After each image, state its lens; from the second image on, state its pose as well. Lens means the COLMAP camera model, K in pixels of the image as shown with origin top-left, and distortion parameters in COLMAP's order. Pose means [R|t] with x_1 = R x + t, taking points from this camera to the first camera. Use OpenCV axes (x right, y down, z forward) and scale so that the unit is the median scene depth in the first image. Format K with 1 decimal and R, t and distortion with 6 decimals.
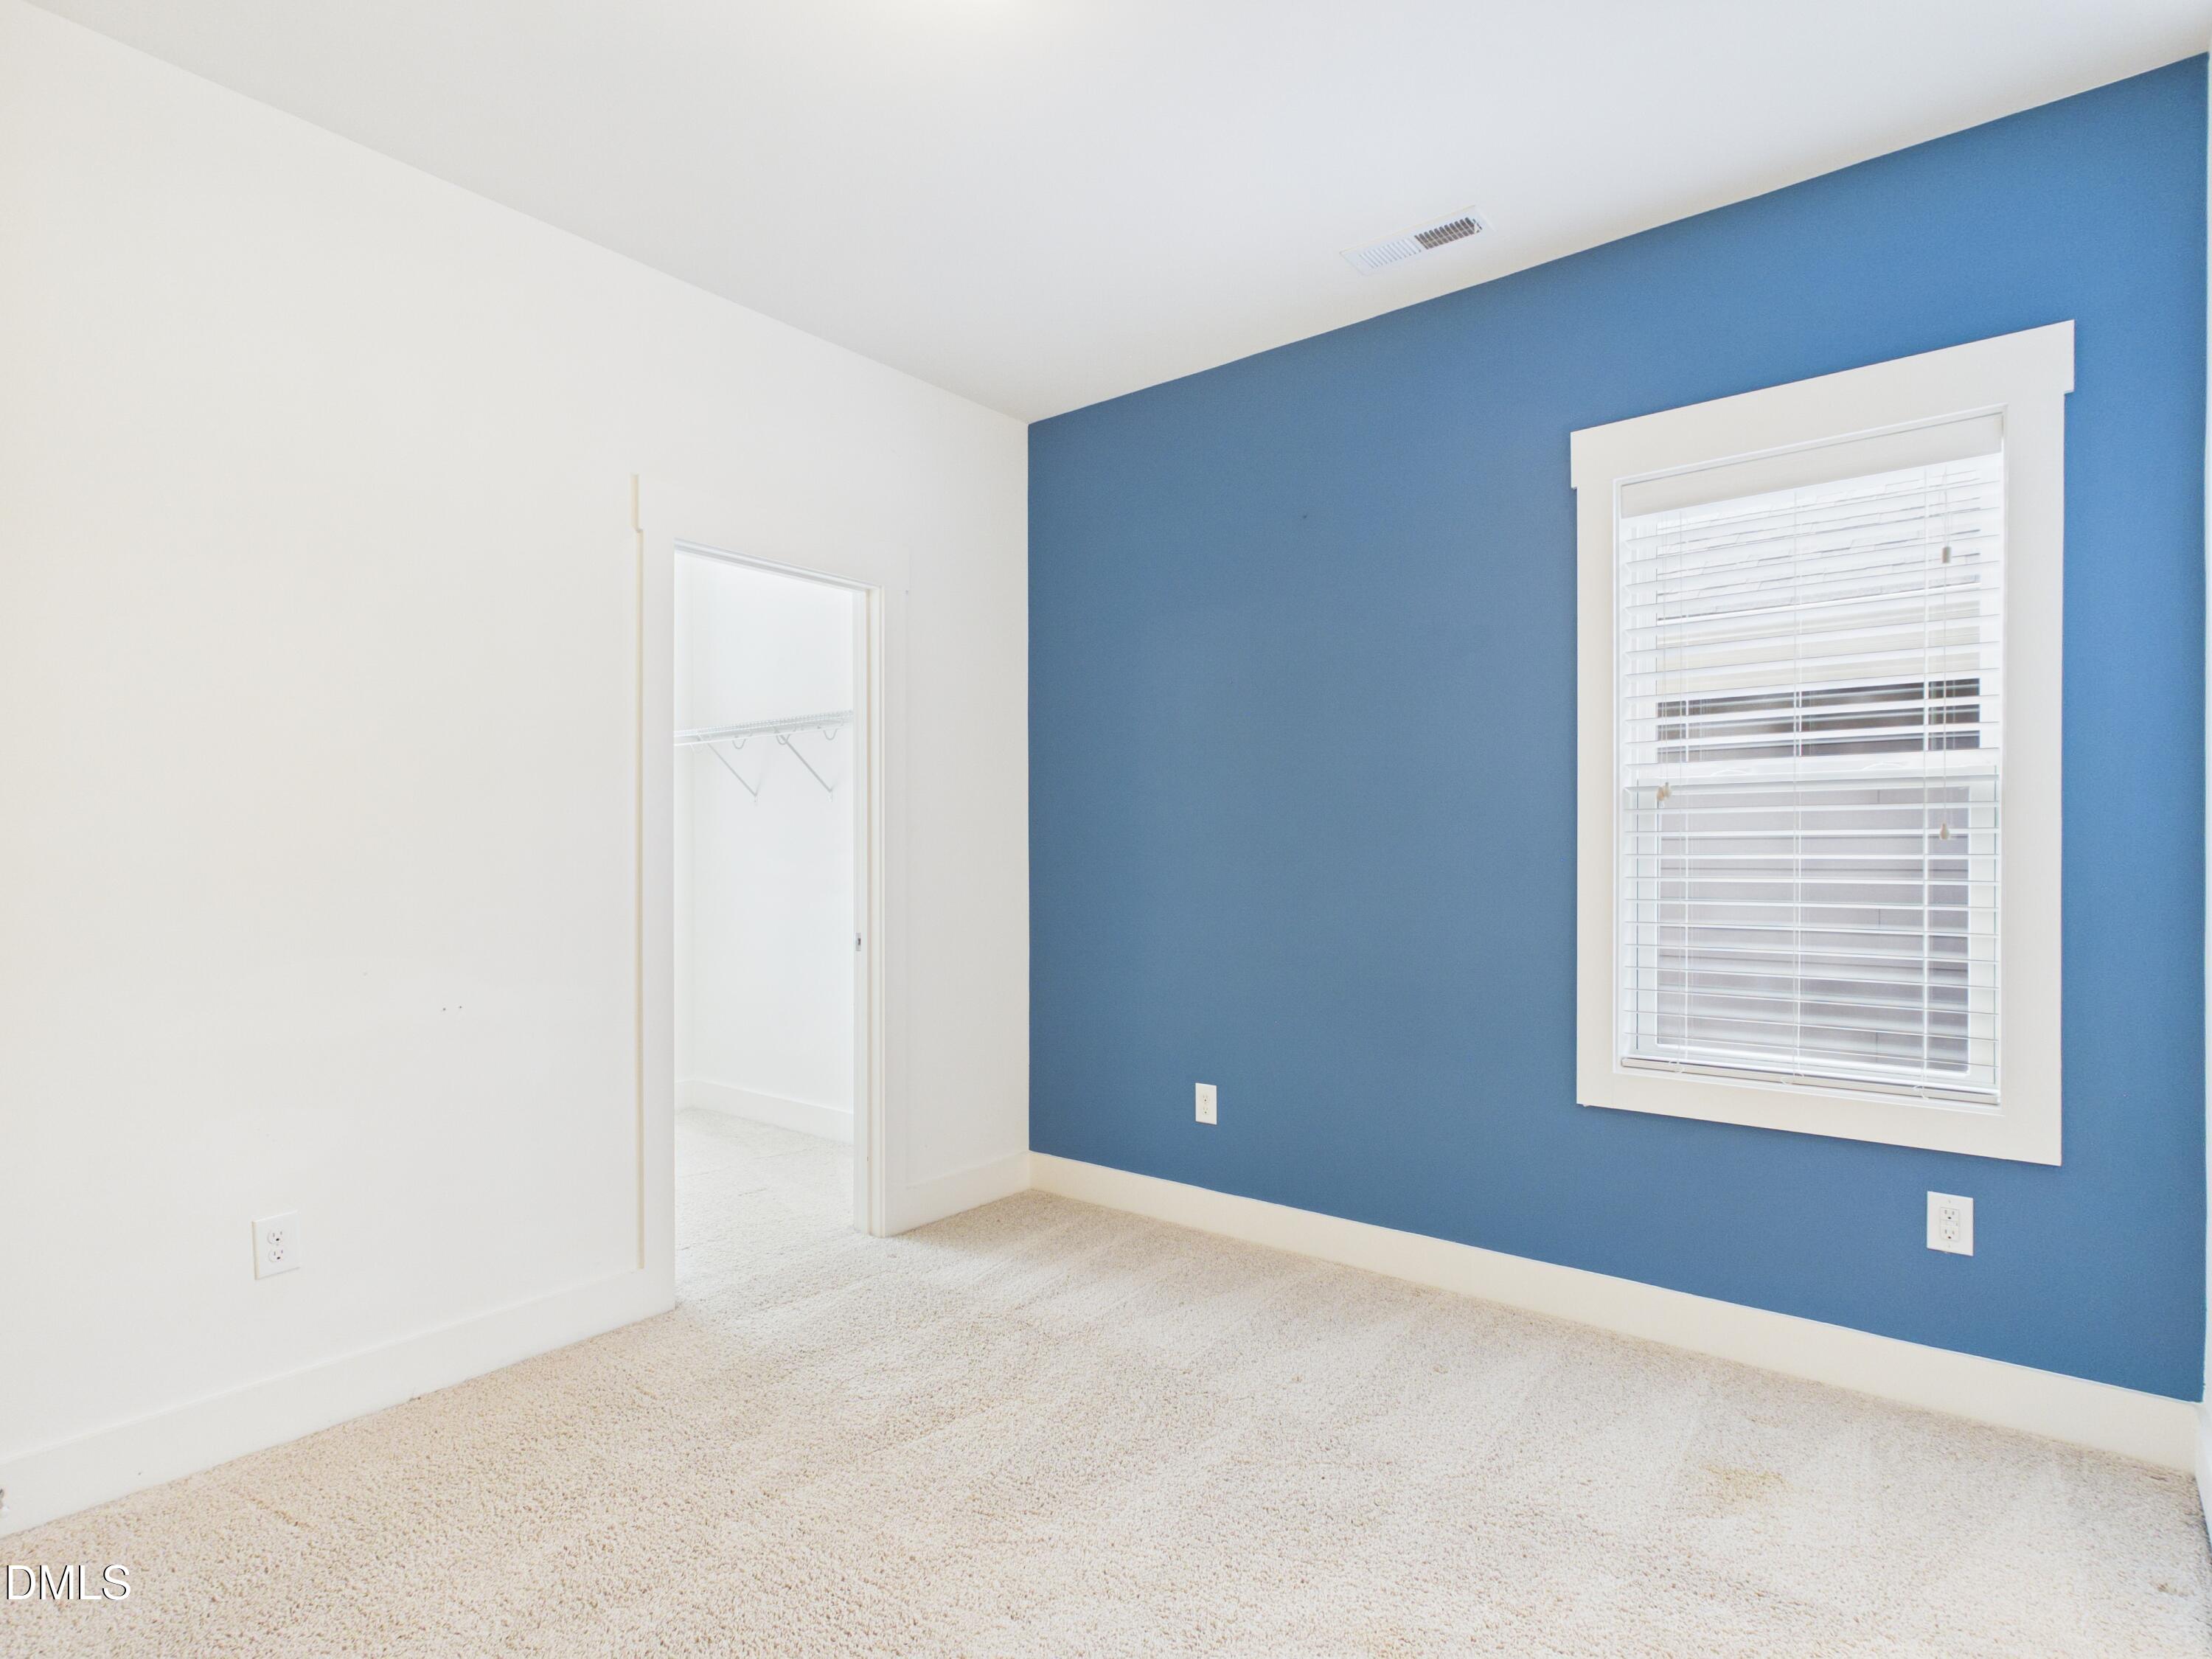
lens RADIAL K [[1168.2, 0, 1114.7], [0, 1168.2, 868.0], [0, 0, 1]] dist [-0.000198, 0.000281]
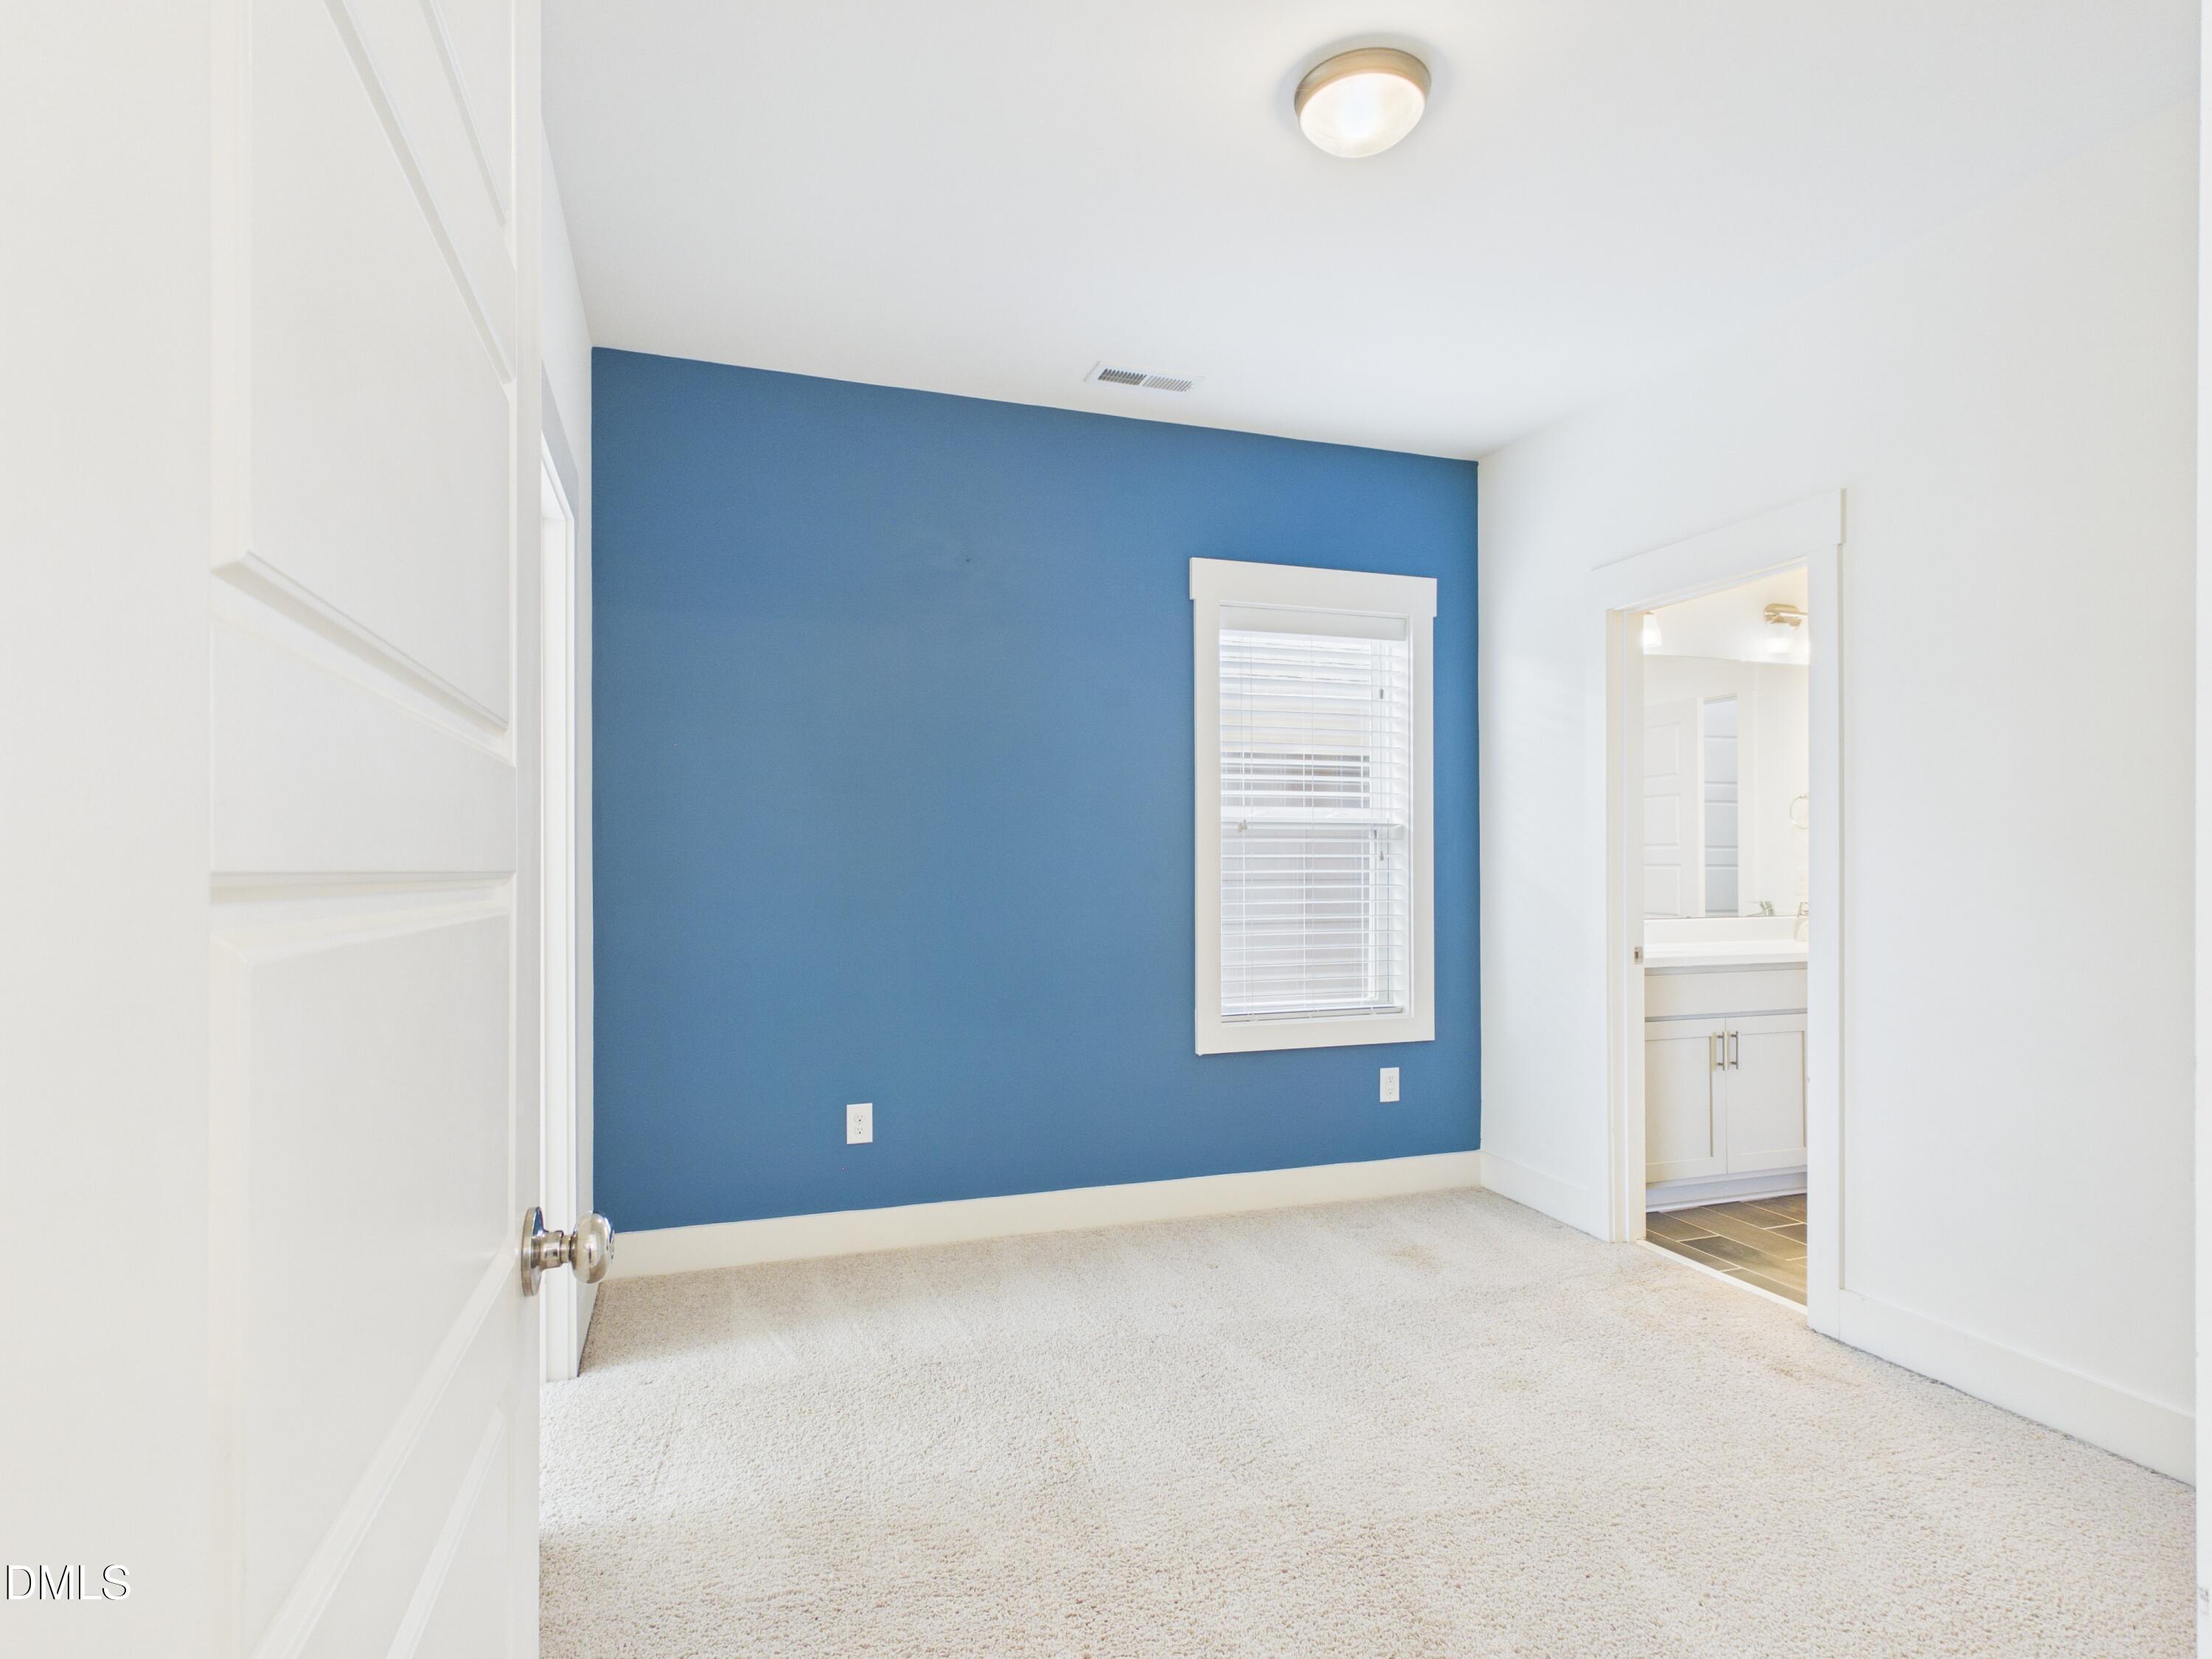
lens RADIAL K [[1166.9, 0, 1101.9], [0, 1166.9, 874.1], [0, 0, 1]] dist [-0.003205, -0.001007]
pose [[0.535127, -0.005709, 0.844752, -0.852714], [0.013295, 0.999910, -0.001665, -0.006813], [-0.844667, 0.012122, 0.535155, 0.390948]]
